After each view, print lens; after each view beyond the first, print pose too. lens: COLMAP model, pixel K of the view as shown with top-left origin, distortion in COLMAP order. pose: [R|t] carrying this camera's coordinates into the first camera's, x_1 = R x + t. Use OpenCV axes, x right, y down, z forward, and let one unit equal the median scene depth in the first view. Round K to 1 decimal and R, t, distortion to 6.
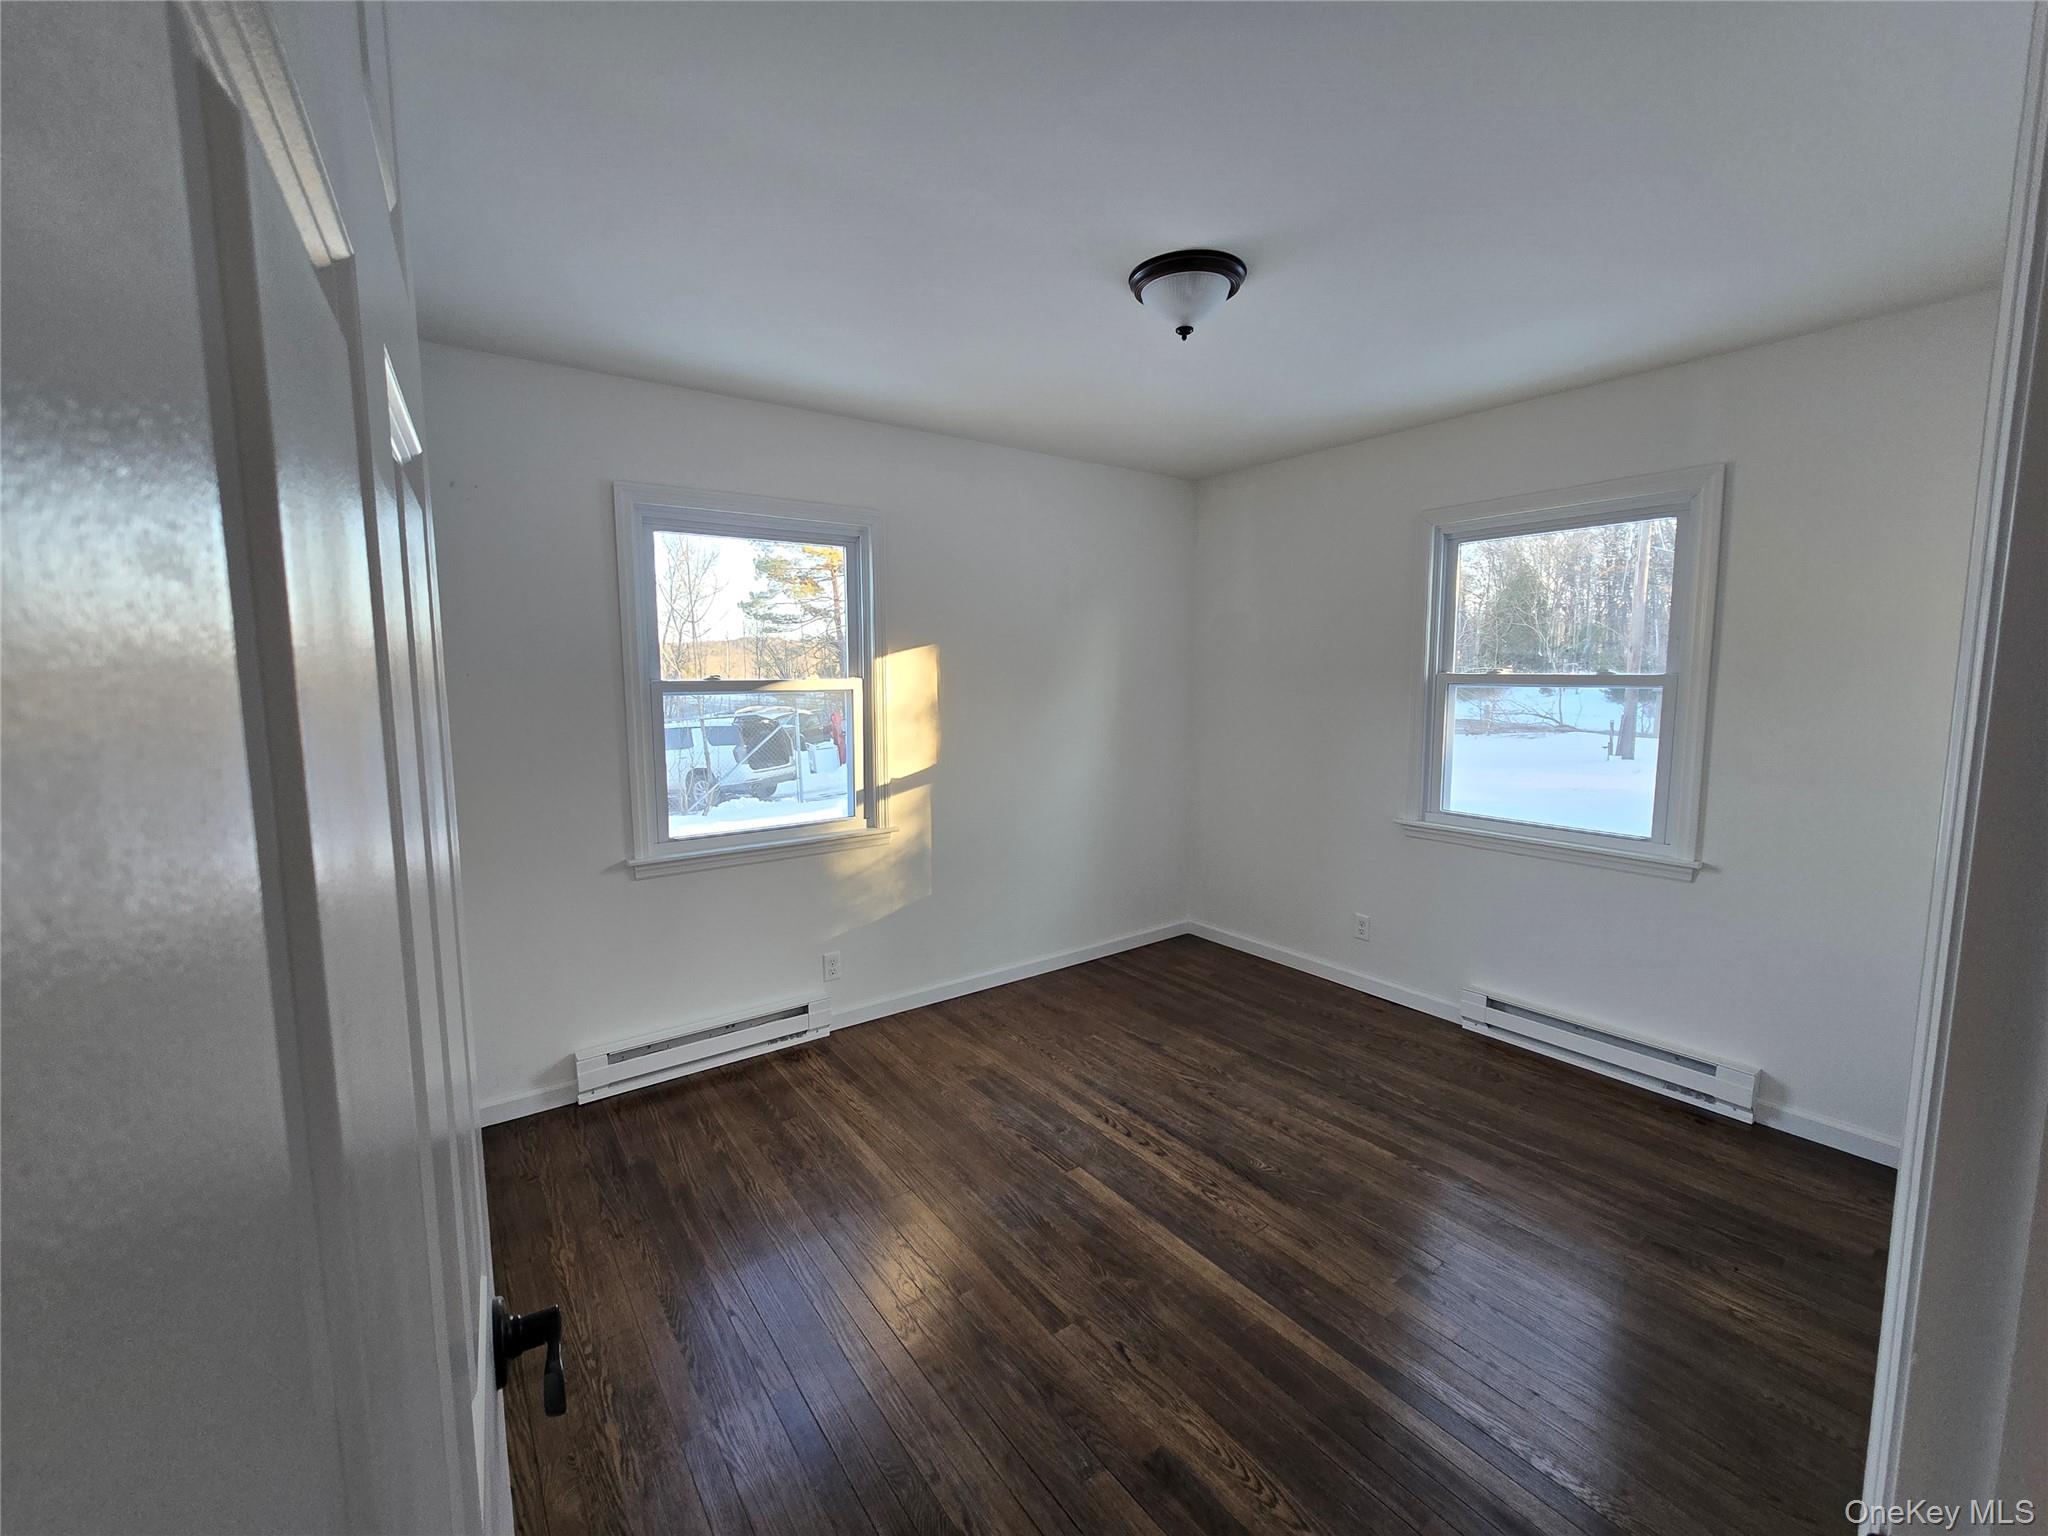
lens RADIAL K [[836.2, 0, 1024.1], [0, 836.2, 761.6], [0, 0, 1]] dist [-0.000193, -0.000039]
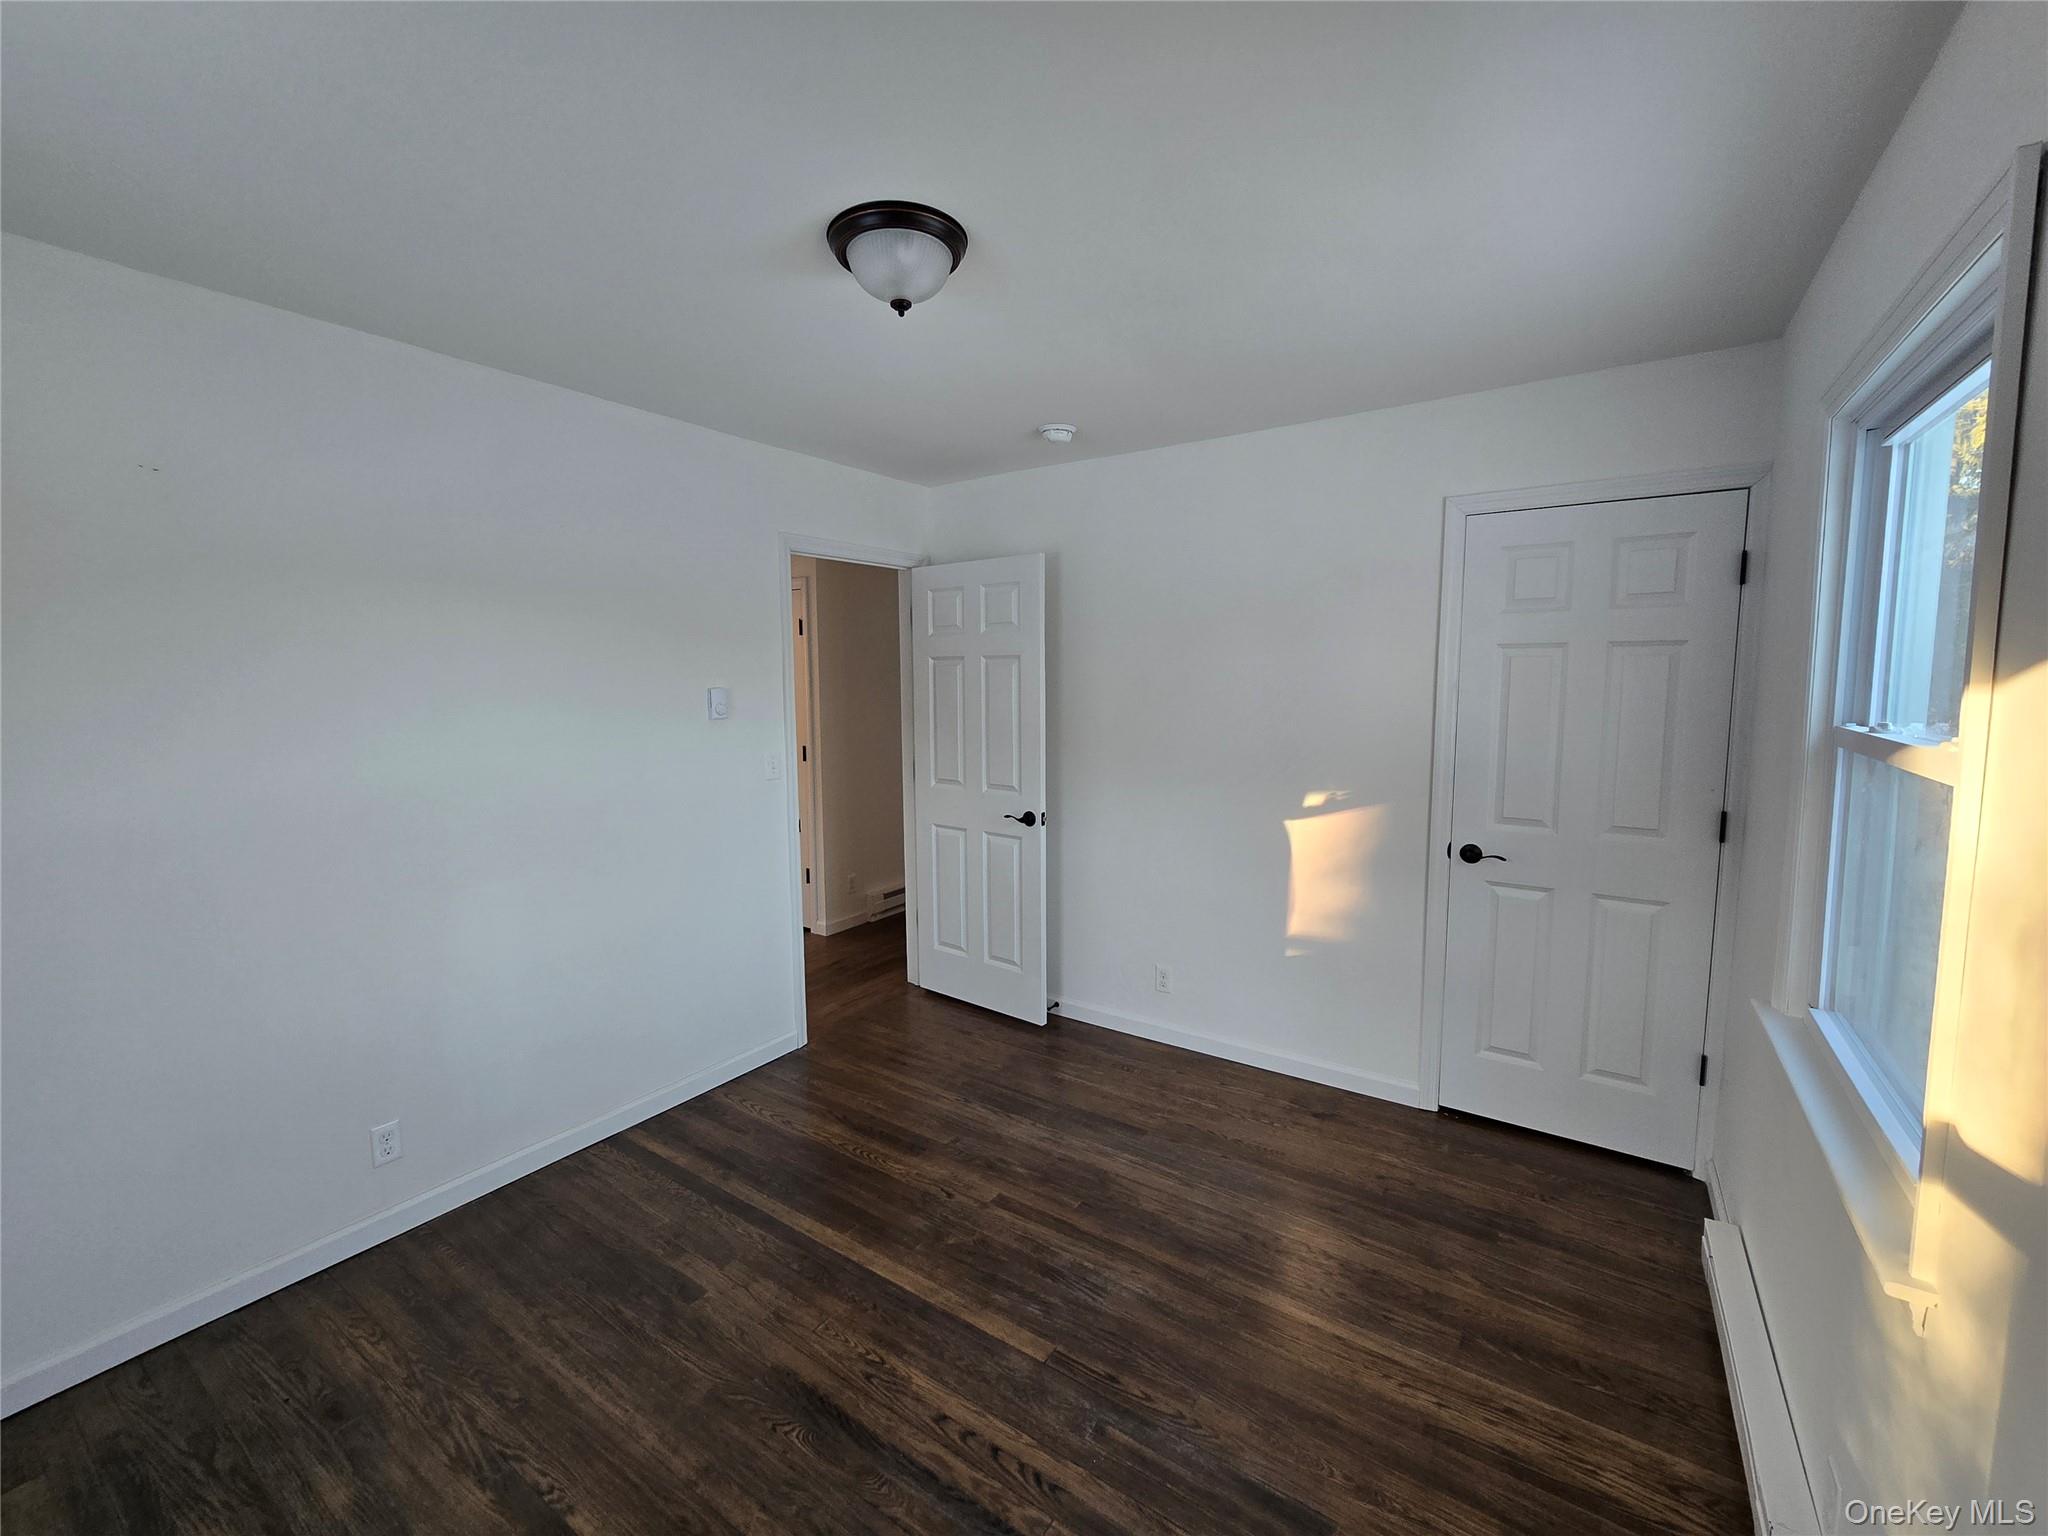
lens RADIAL K [[836.2, 0, 1025.2], [0, 836.2, 757.3], [0, 0, 1]] dist [-0.000193, -0.000039]
pose [[-0.942078, 0.048374, -0.331886, 0.322382], [-0.022512, 0.978192, 0.206478, -0.223983], [0.334636, 0.201989, -0.920445, 1.660217]]
